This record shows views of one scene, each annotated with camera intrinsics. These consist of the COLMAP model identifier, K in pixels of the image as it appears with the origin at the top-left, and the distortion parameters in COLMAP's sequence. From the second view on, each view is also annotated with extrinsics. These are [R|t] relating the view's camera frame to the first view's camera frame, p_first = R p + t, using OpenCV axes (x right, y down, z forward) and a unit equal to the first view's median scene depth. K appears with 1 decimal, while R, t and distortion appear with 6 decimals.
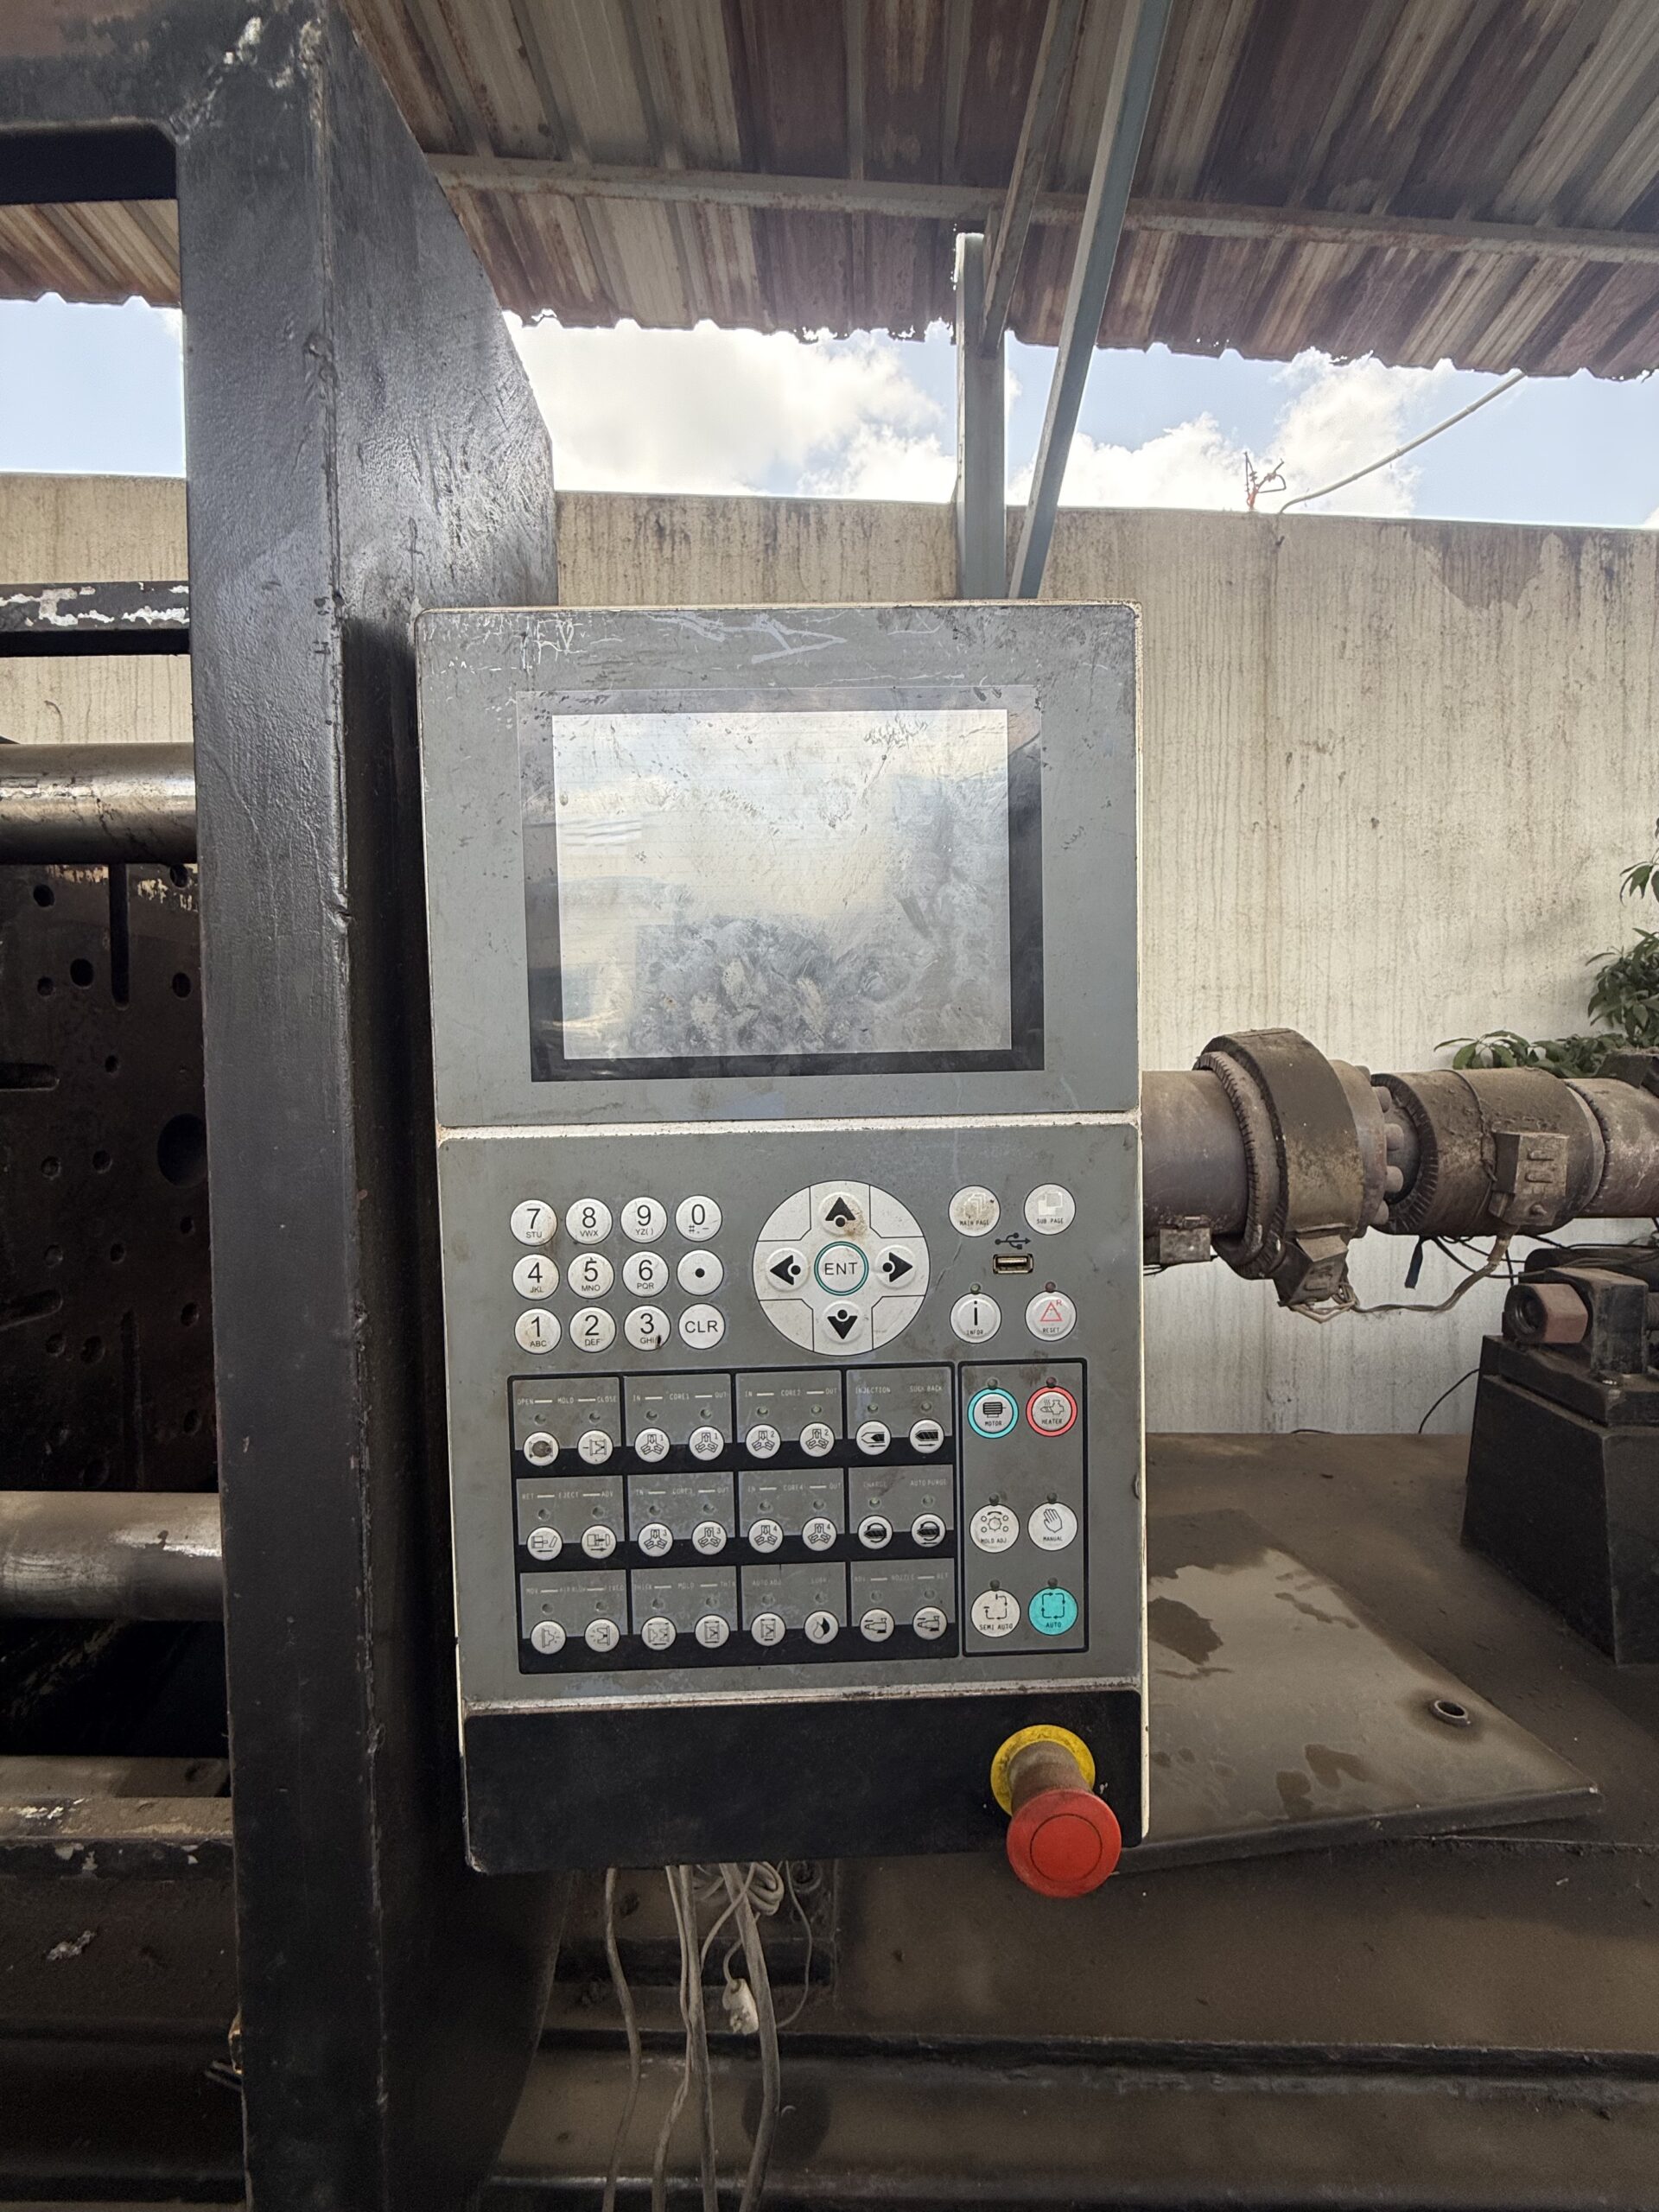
lens RADIAL K [[903.5, 0, 825.6], [0, 903.5, 1092.2], [0, 0, 1]] dist [0.001349, -0.000714]
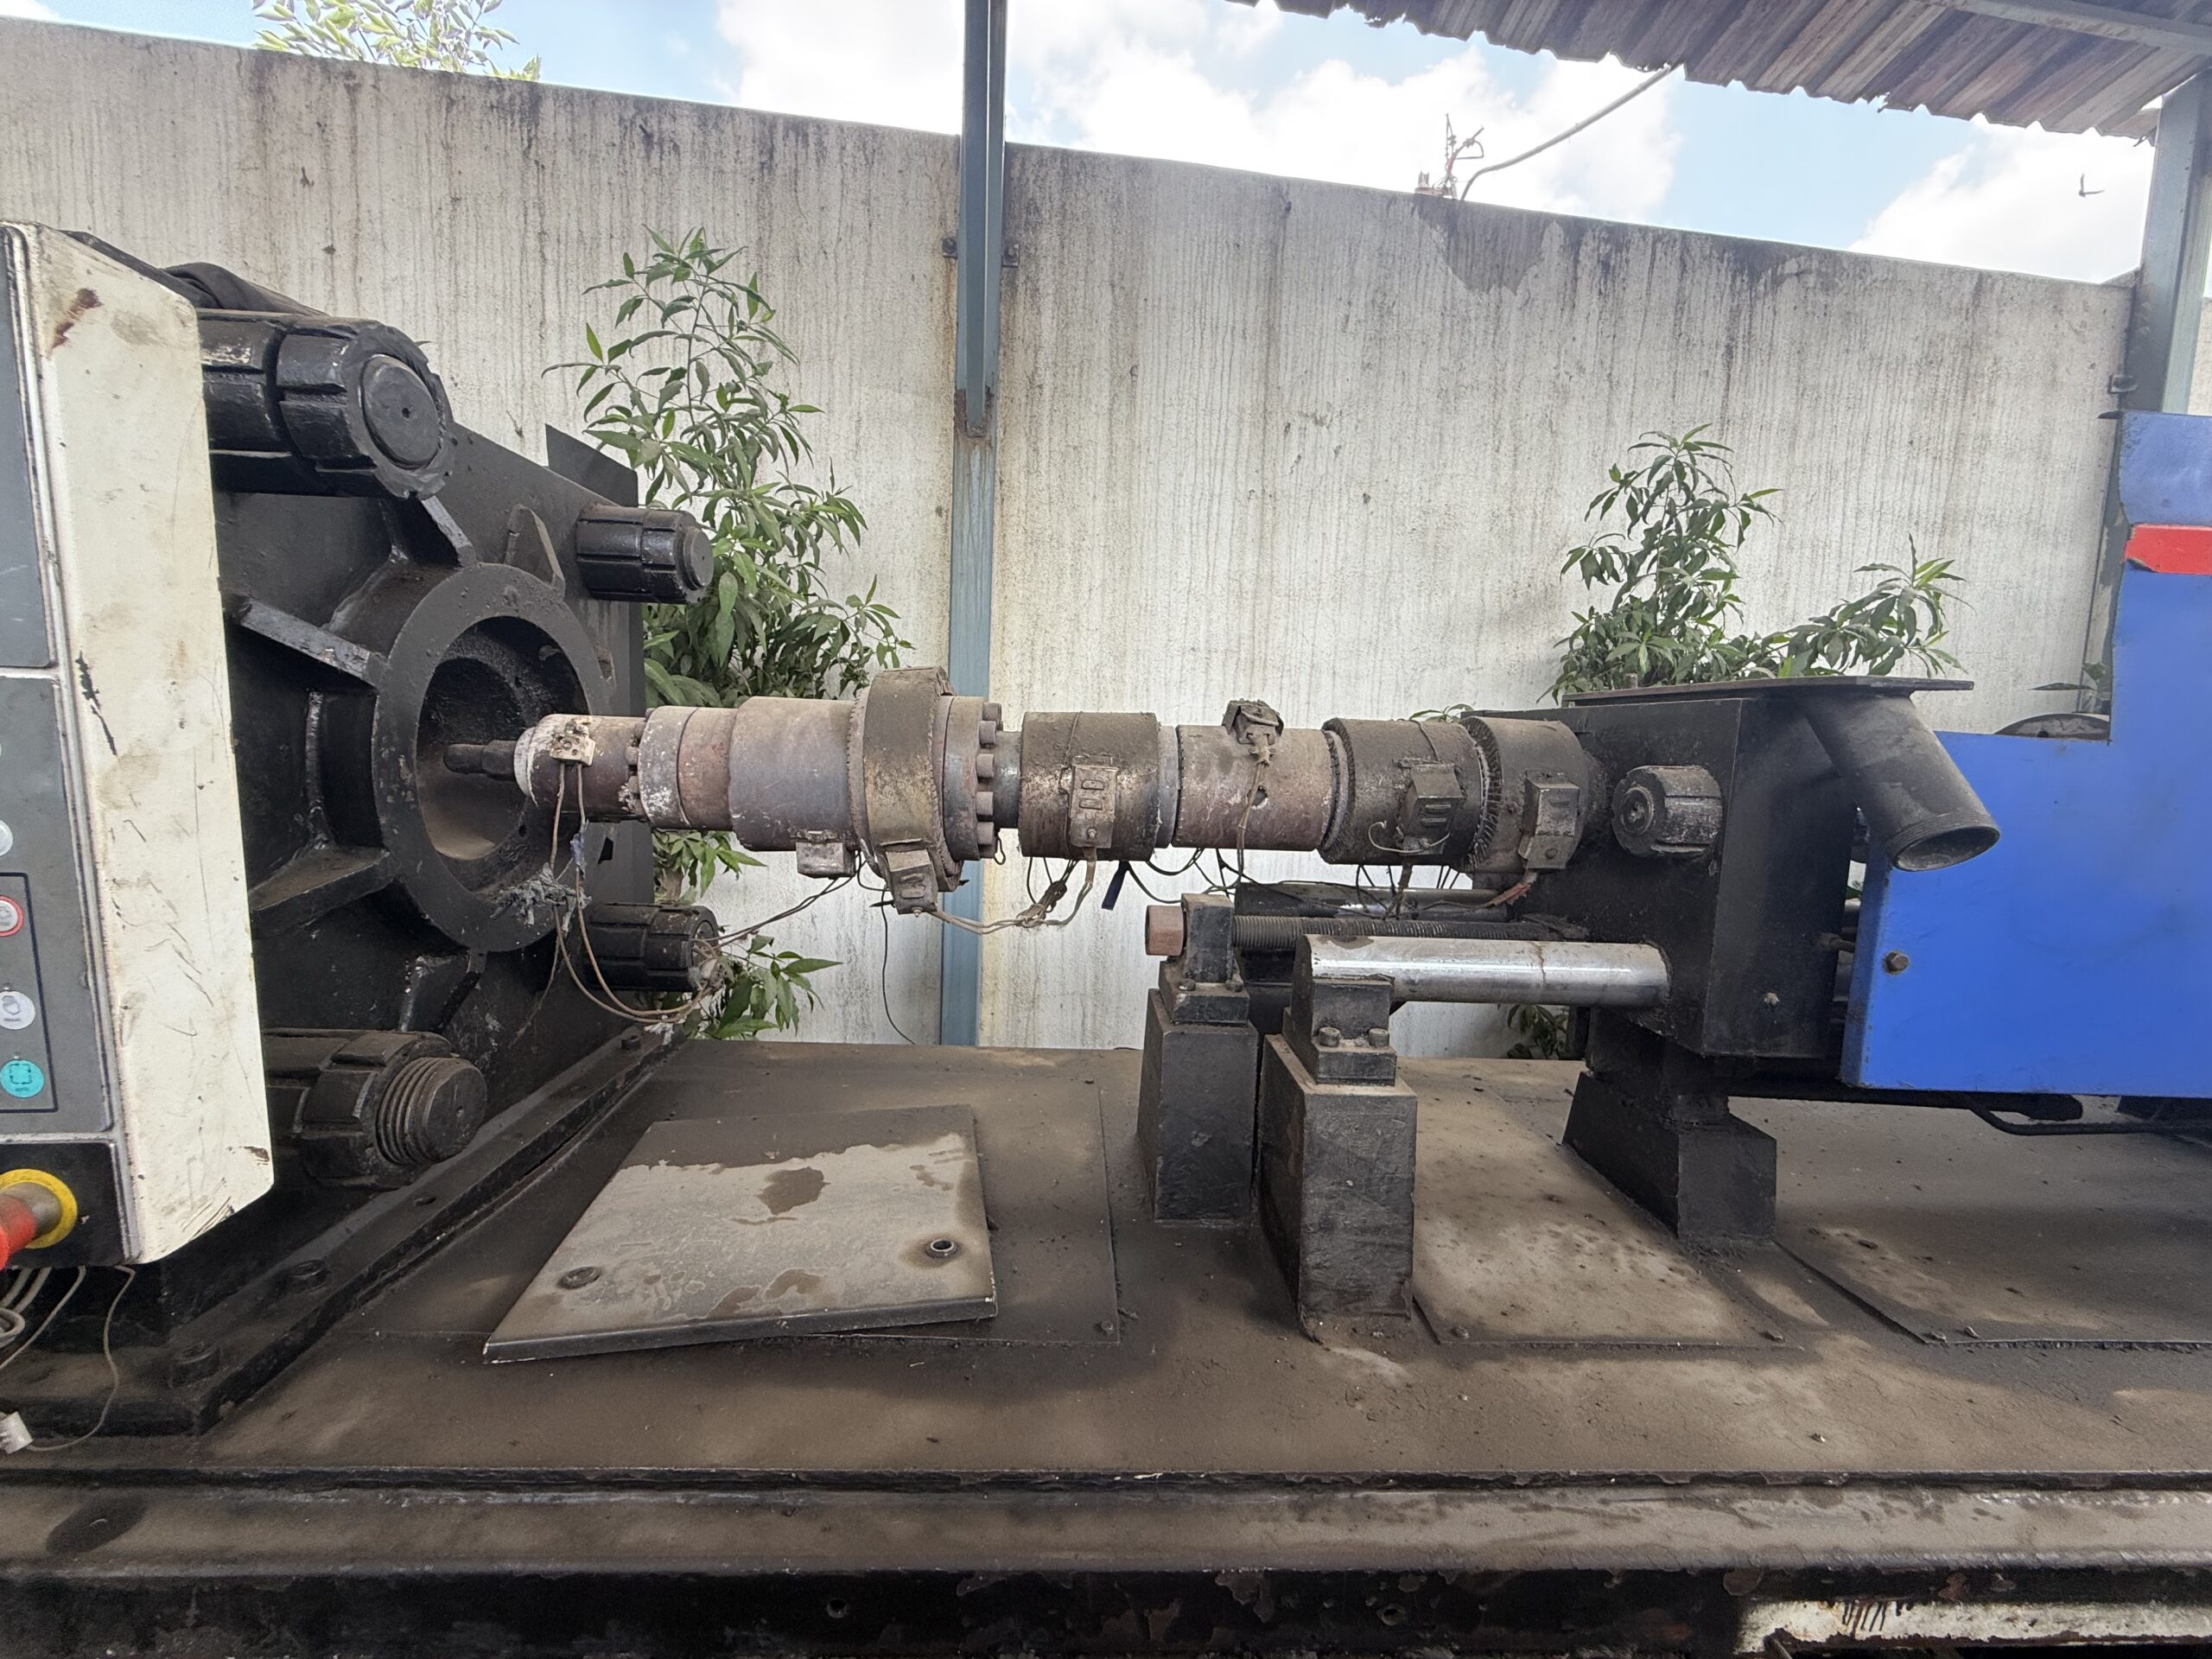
lens RADIAL K [[903.5, 0, 1100.8], [0, 903.5, 825.5], [0, 0, 1]] dist [0.001349, -0.000714]
pose [[0.996580, 0.038101, 0.073330, 0.255175], [-0.043743, 0.996076, 0.076933, 0.011589], [-0.070111, -0.079877, 0.994336, -0.047068]]
